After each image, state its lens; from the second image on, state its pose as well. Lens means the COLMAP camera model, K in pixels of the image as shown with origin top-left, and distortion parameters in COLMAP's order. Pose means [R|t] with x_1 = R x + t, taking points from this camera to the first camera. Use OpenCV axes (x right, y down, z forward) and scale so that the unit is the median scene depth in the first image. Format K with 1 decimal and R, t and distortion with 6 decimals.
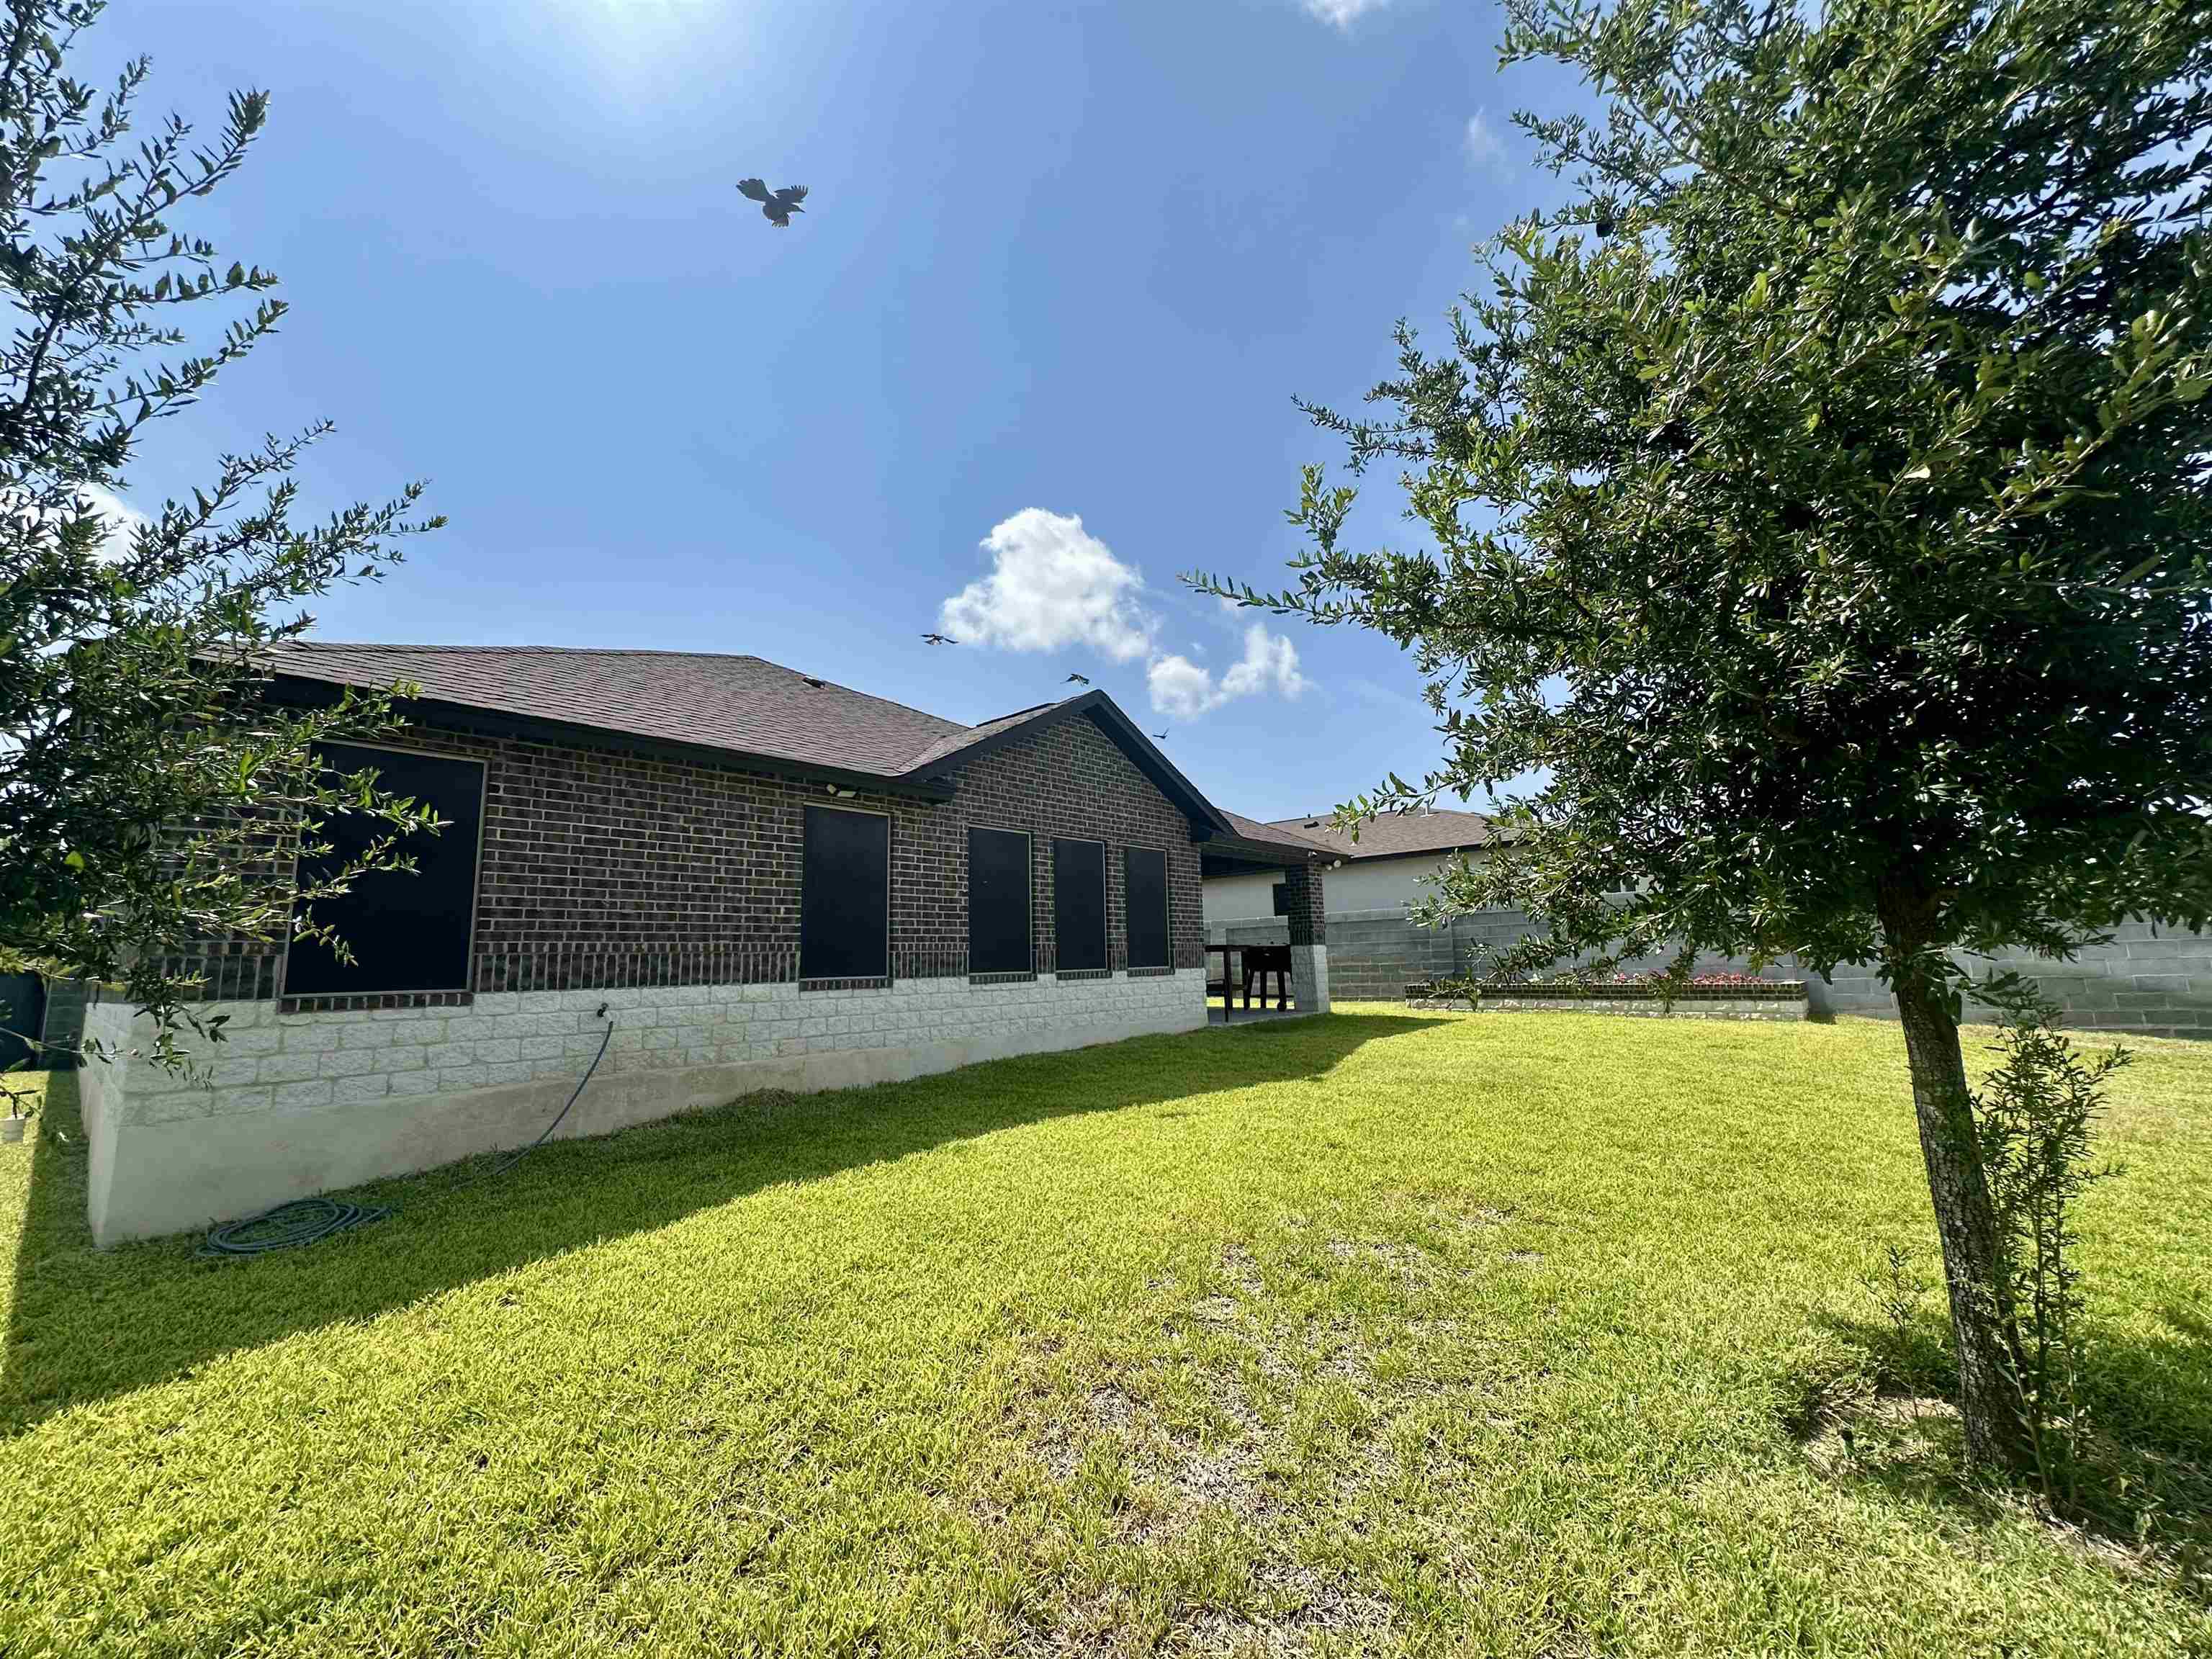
lens RADIAL K [[888.7, 0, 1096.6], [0, 888.7, 833.9], [0, 0, 1]] dist [-0.003097, 0.001013]
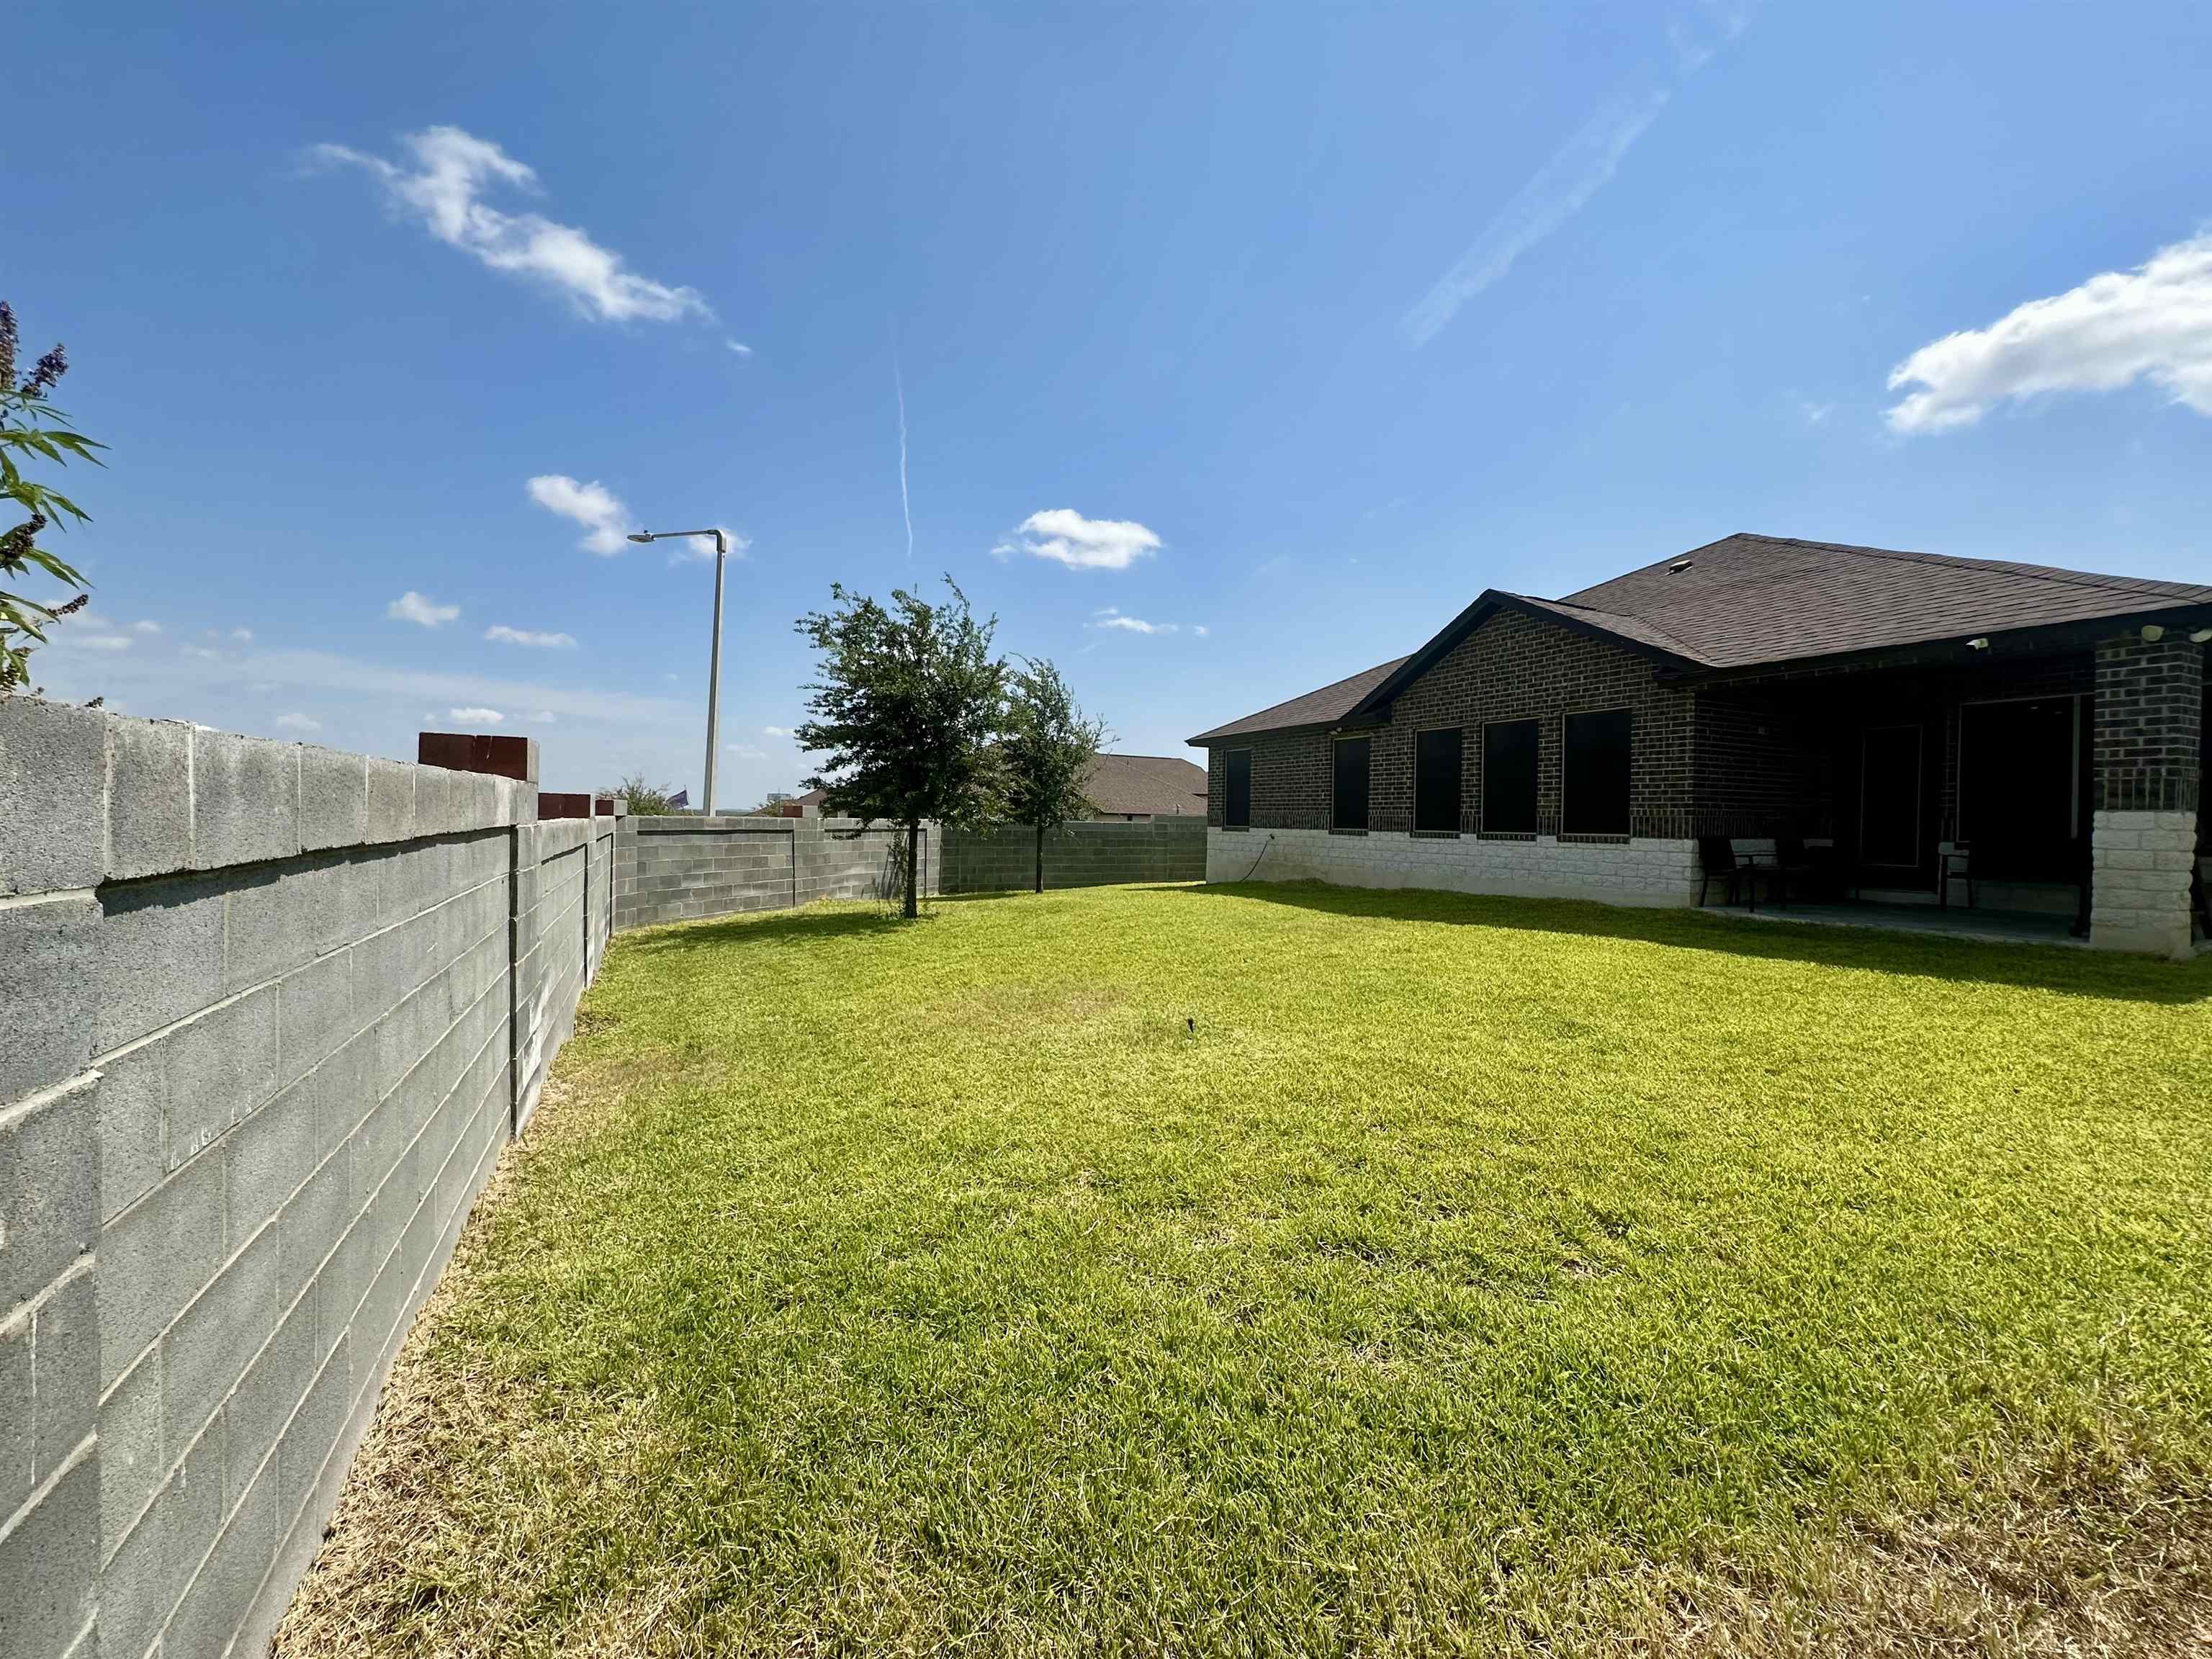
lens RADIAL K [[888.7, 0, 1108.3], [0, 888.7, 827.1], [0, 0, 1]] dist [-0.003097, 0.001013]
pose [[-0.370866, 0.031977, -0.928136, 1.442696], [0.134813, 0.990674, -0.019737, 0.110740], [0.918849, -0.132444, -0.371718, 1.078352]]
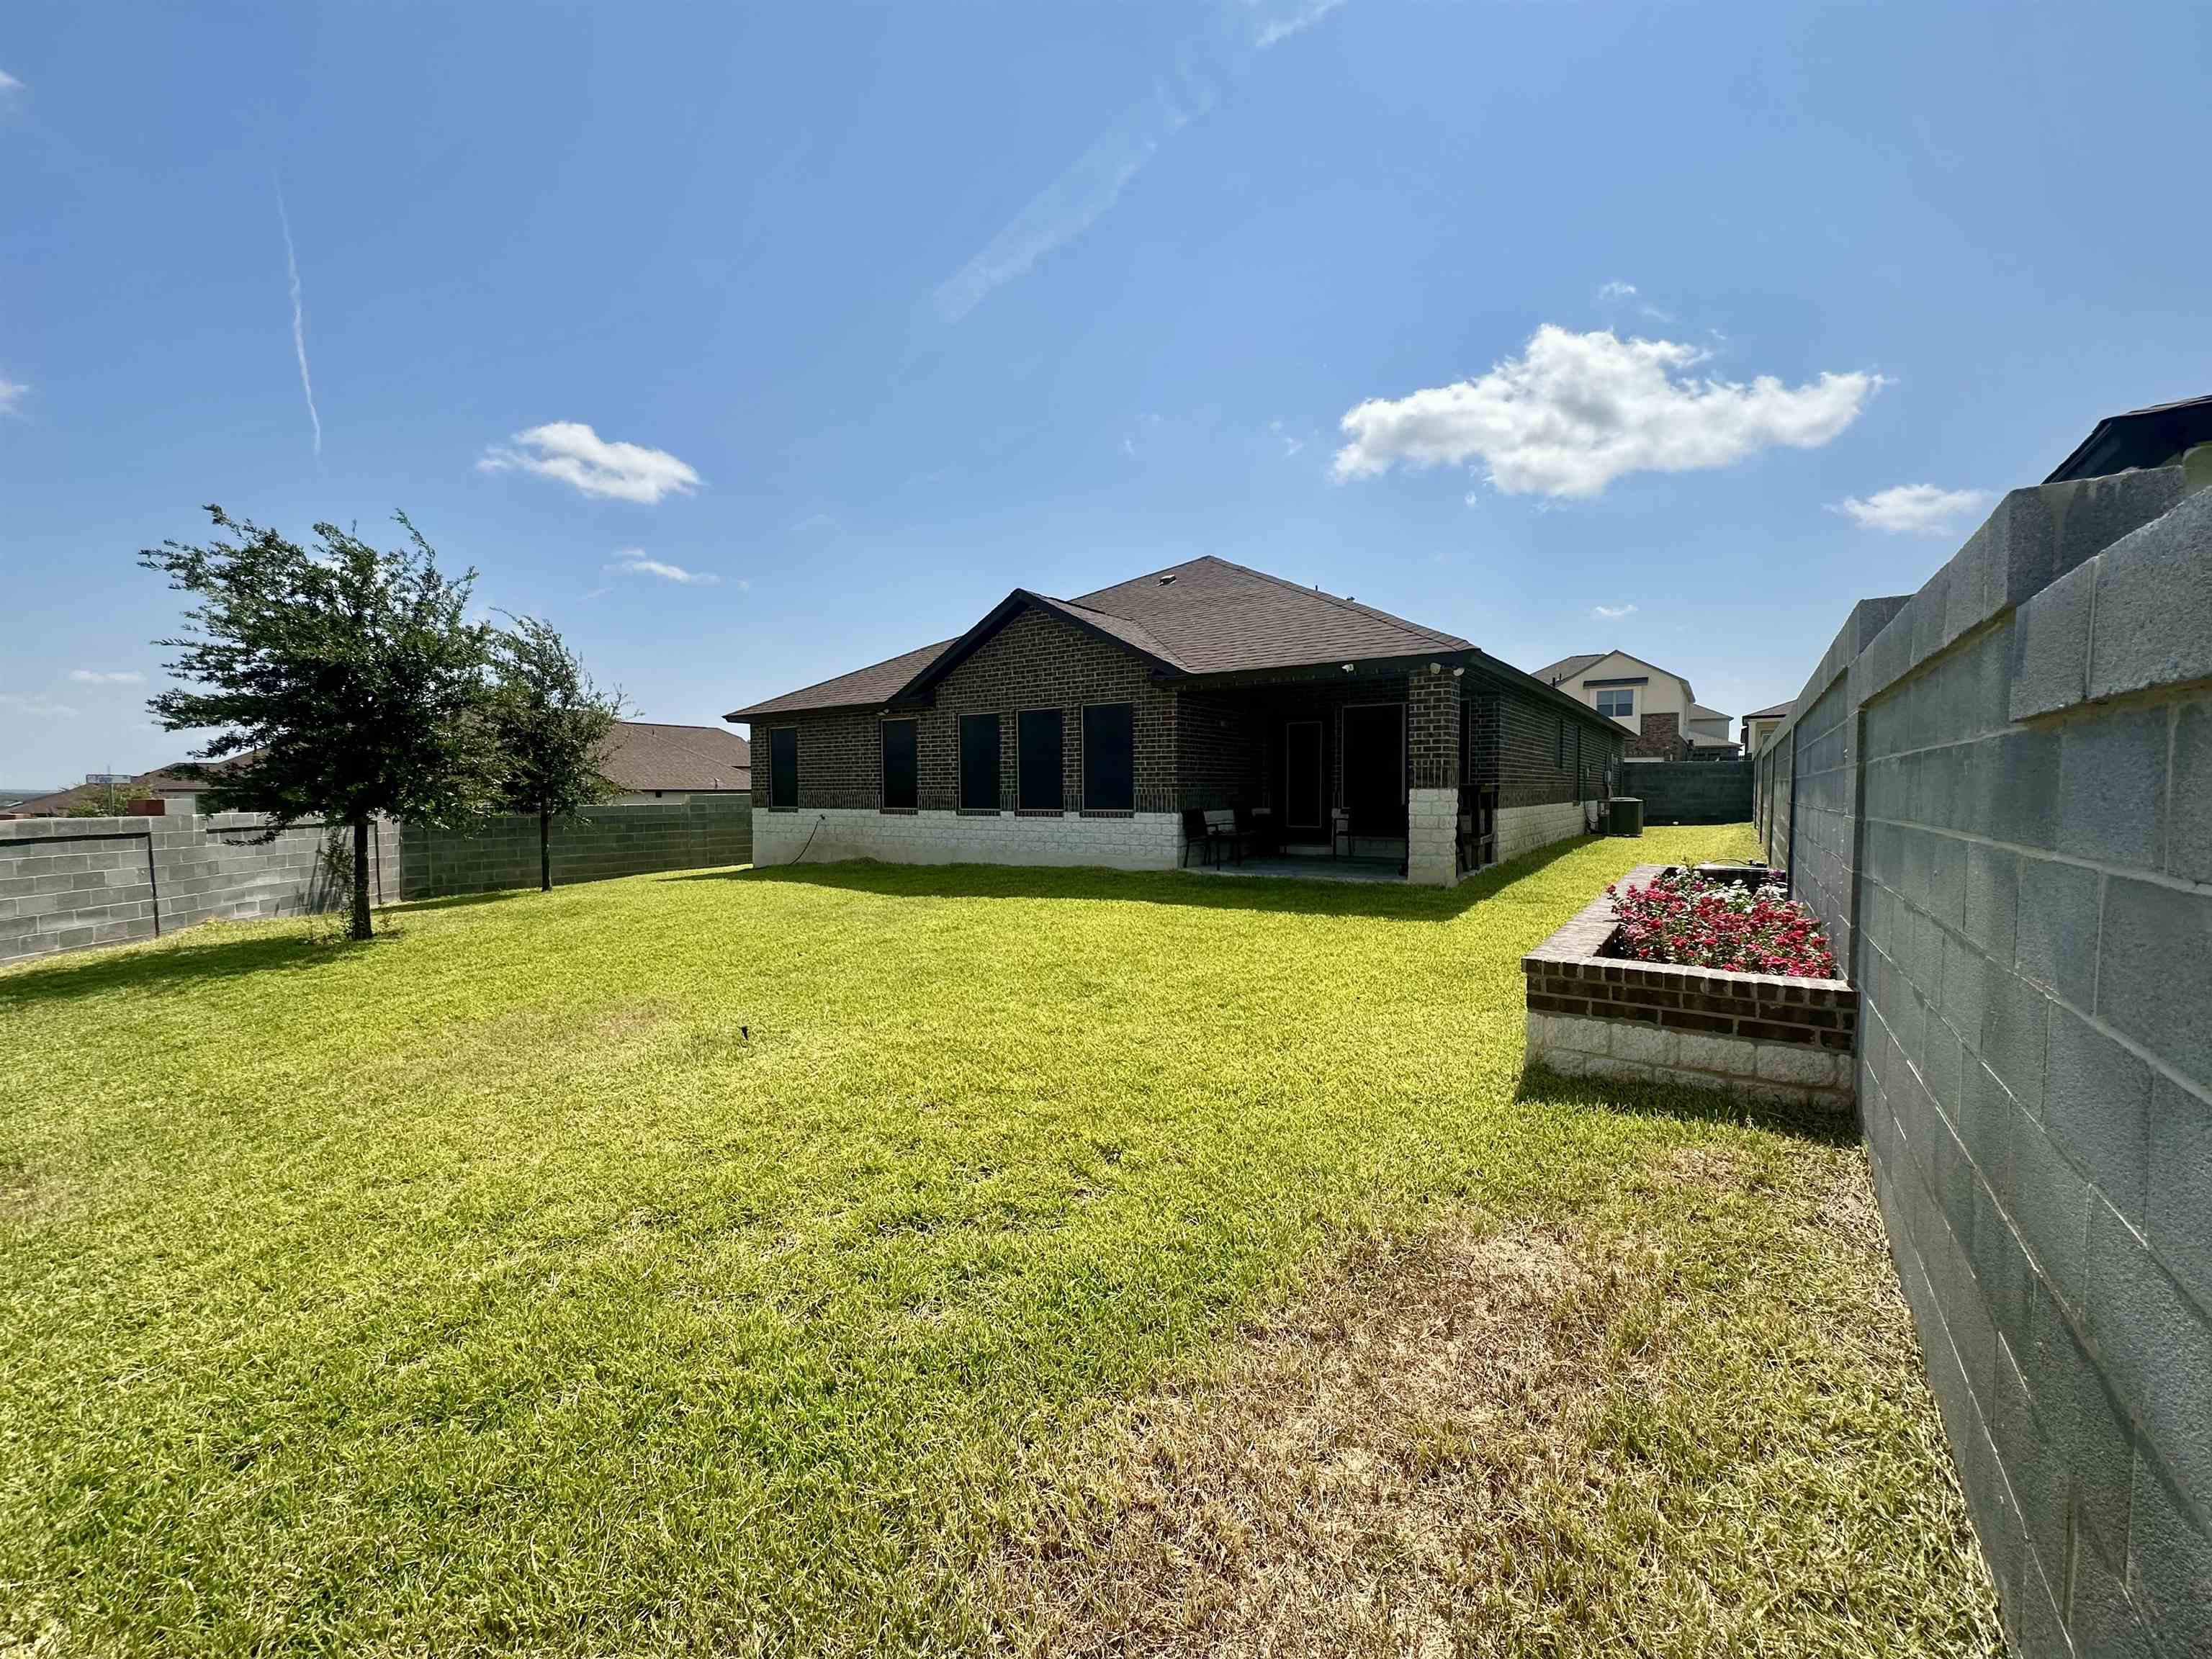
lens RADIAL K [[888.7, 0, 1109.1], [0, 888.7, 819.1], [0, 0, 1]] dist [-0.003097, 0.001013]
pose [[0.114741, 0.063000, -0.991396, 1.477116], [0.152037, 0.985116, 0.080197, 0.087164], [0.981692, -0.159931, 0.103455, 1.089217]]
